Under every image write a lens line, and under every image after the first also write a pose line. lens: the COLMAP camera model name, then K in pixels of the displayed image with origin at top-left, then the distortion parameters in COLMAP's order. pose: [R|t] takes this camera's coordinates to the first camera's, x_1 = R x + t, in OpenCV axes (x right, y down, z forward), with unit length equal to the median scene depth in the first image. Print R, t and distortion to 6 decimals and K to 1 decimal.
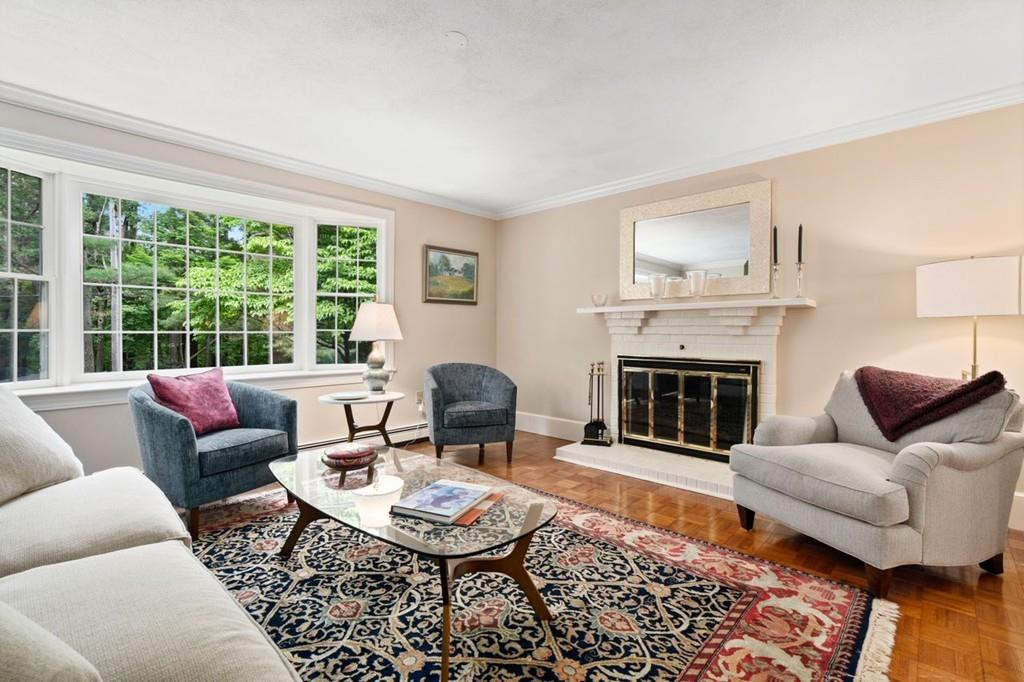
lens RADIAL K [[464.0, 0, 515.5], [0, 464.0, 338.9], [0, 0, 1]] dist [-0.009917, 0.000260]
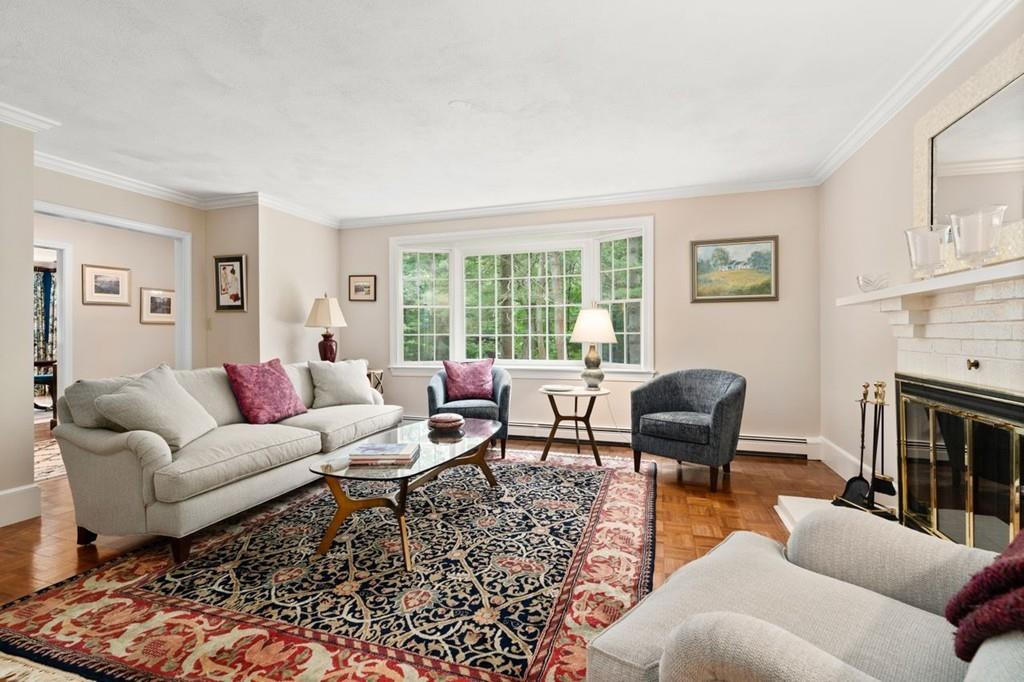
lens RADIAL K [[463.1, 0, 508.9], [0, 463.1, 329.1], [0, 0, 1]] dist [-0.004028, 0.000108]
pose [[0.415951, -0.013140, -0.909292, 0.996549], [-0.009877, 0.999771, -0.018966, -0.009087], [0.909334, 0.016870, 0.415726, 0.551801]]
